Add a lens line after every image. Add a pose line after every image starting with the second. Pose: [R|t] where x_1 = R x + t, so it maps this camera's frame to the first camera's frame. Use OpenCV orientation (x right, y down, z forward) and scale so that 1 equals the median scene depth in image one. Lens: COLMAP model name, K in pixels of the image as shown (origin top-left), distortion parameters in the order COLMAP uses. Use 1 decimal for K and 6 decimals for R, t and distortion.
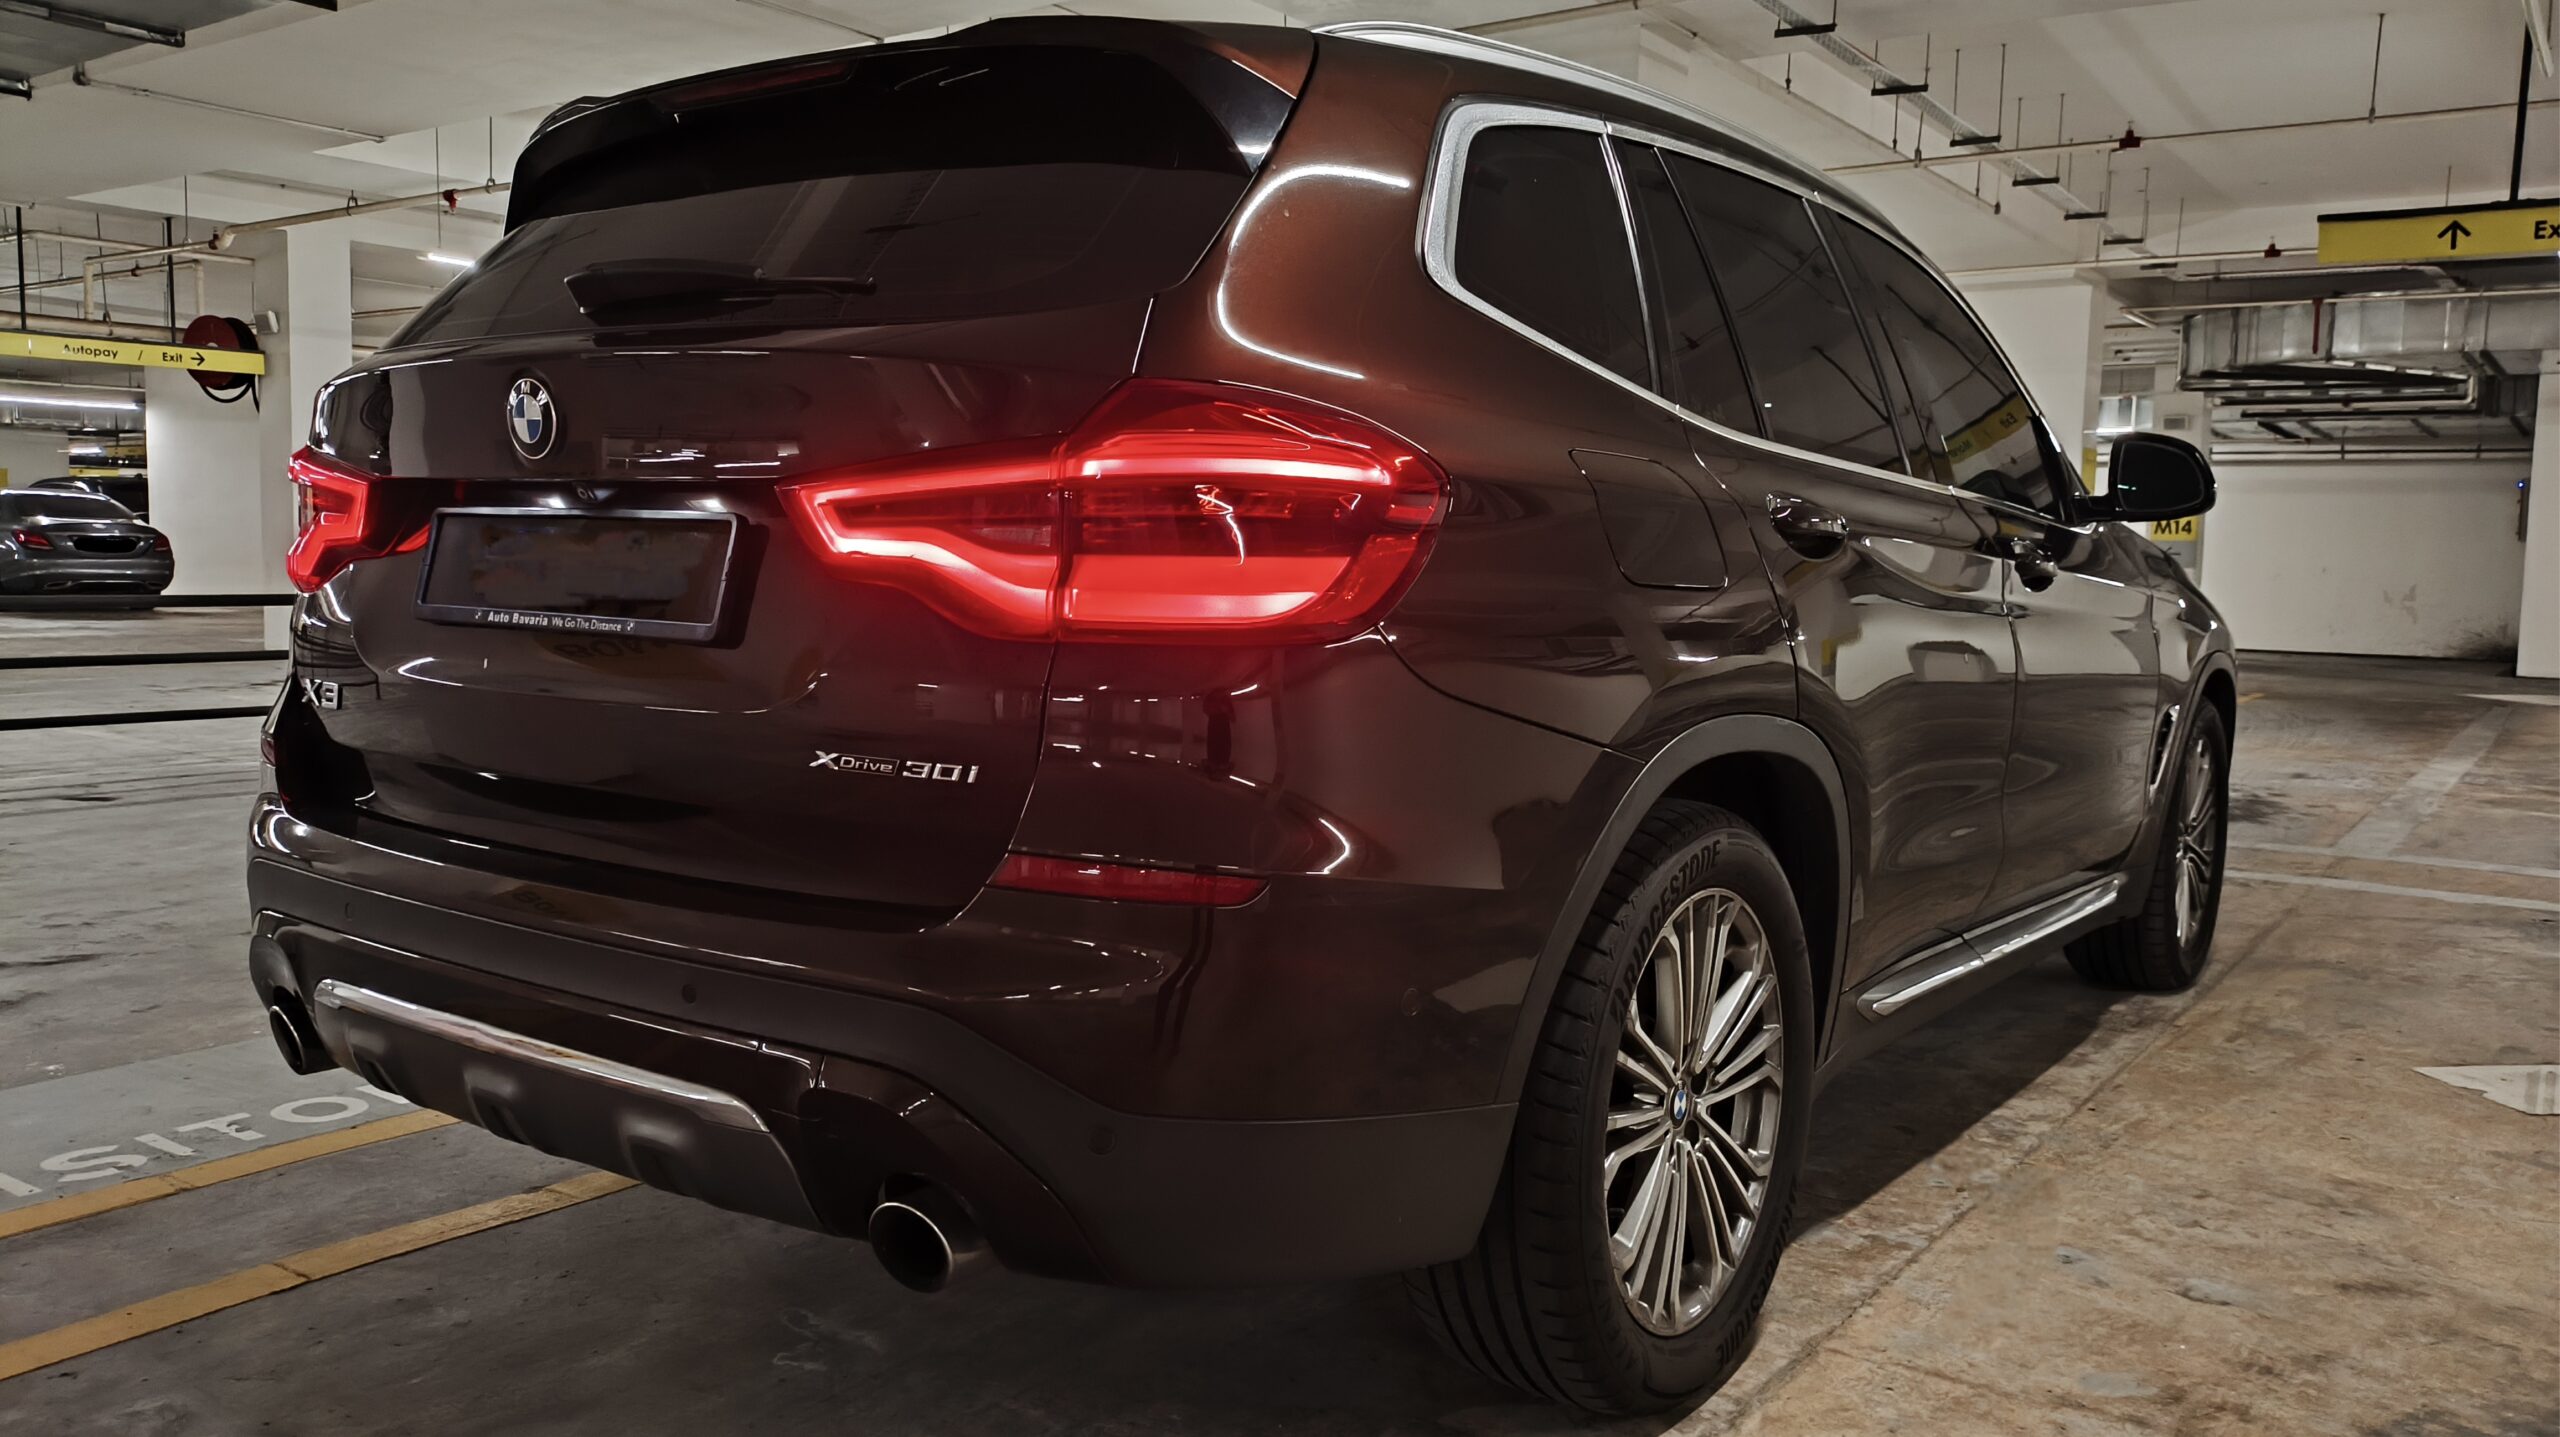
lens RADIAL K [[1820.0, 0, 1340.5], [0, 1820.0, 690.6], [0, 0, 1]] dist [0.001582, 0.003130]
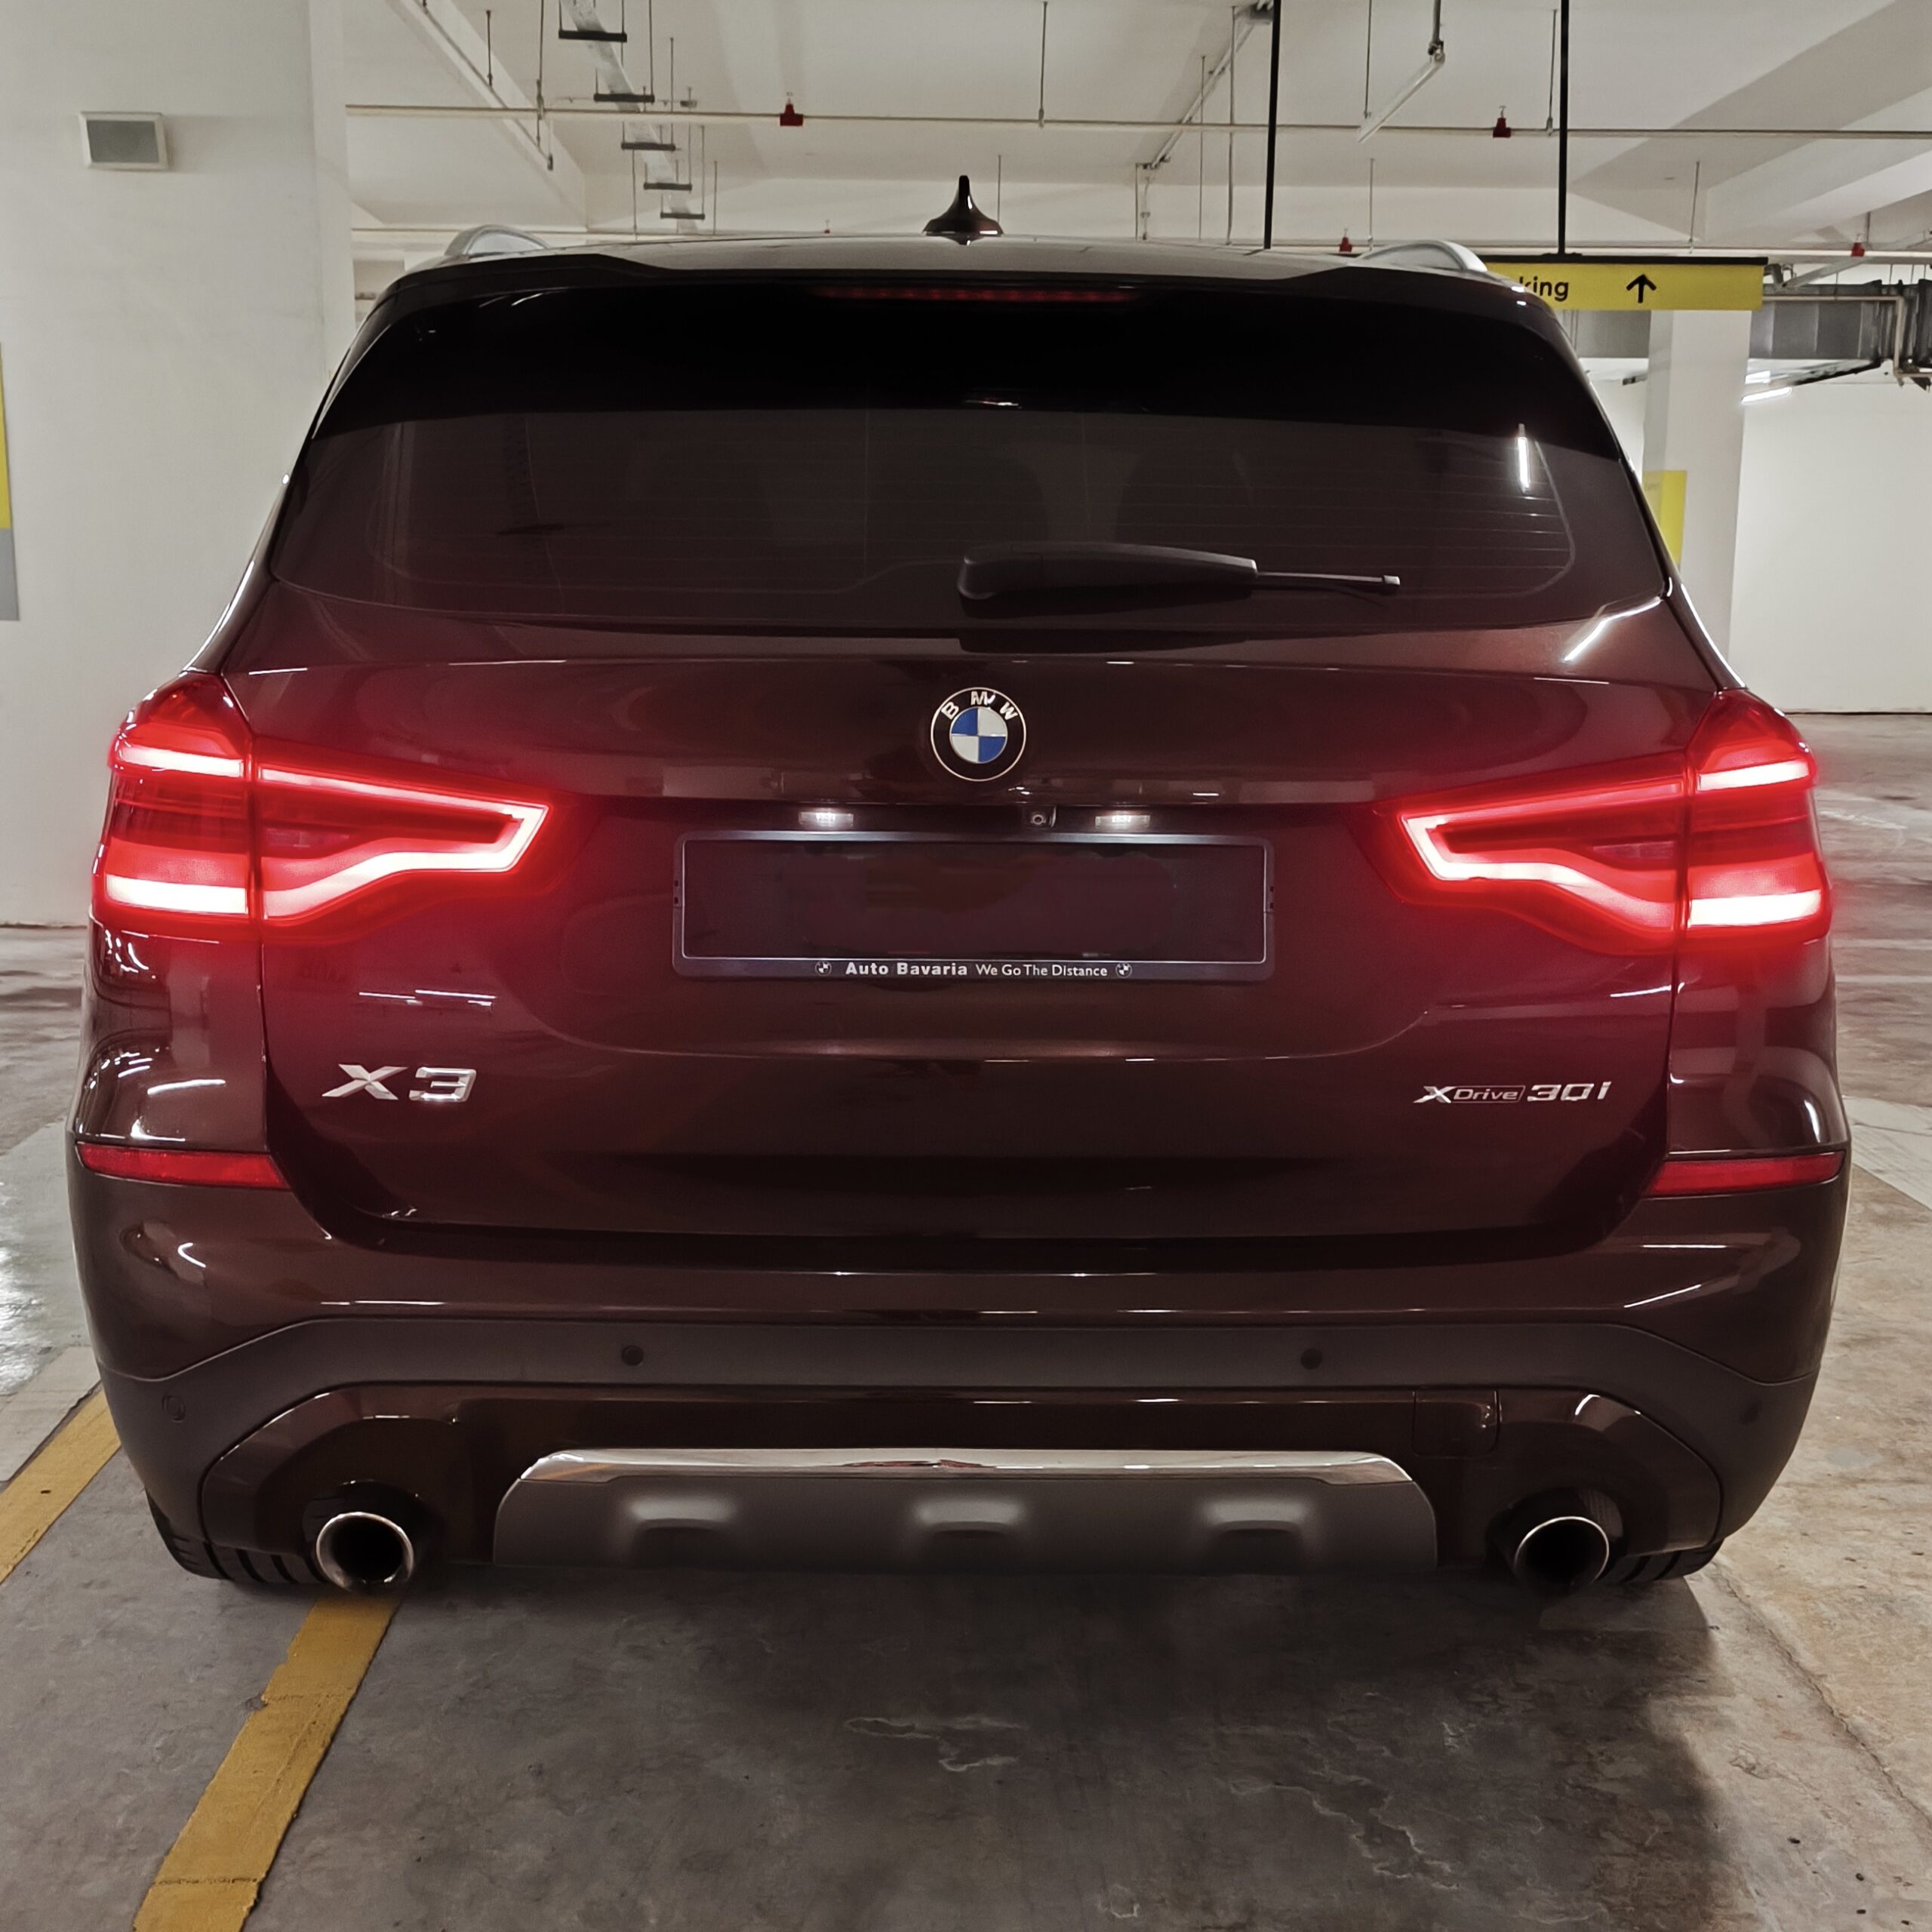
lens RADIAL K [[2353.5, 0, 993.9], [0, 2353.5, 960.3], [0, 0, 1]] dist [0.011259, 0.015563]
pose [[0.825068, -0.104895, 0.555212, -1.089082], [0.054988, 0.992859, 0.105863, -0.166262], [-0.562351, -0.056814, 0.824944, 0.100624]]
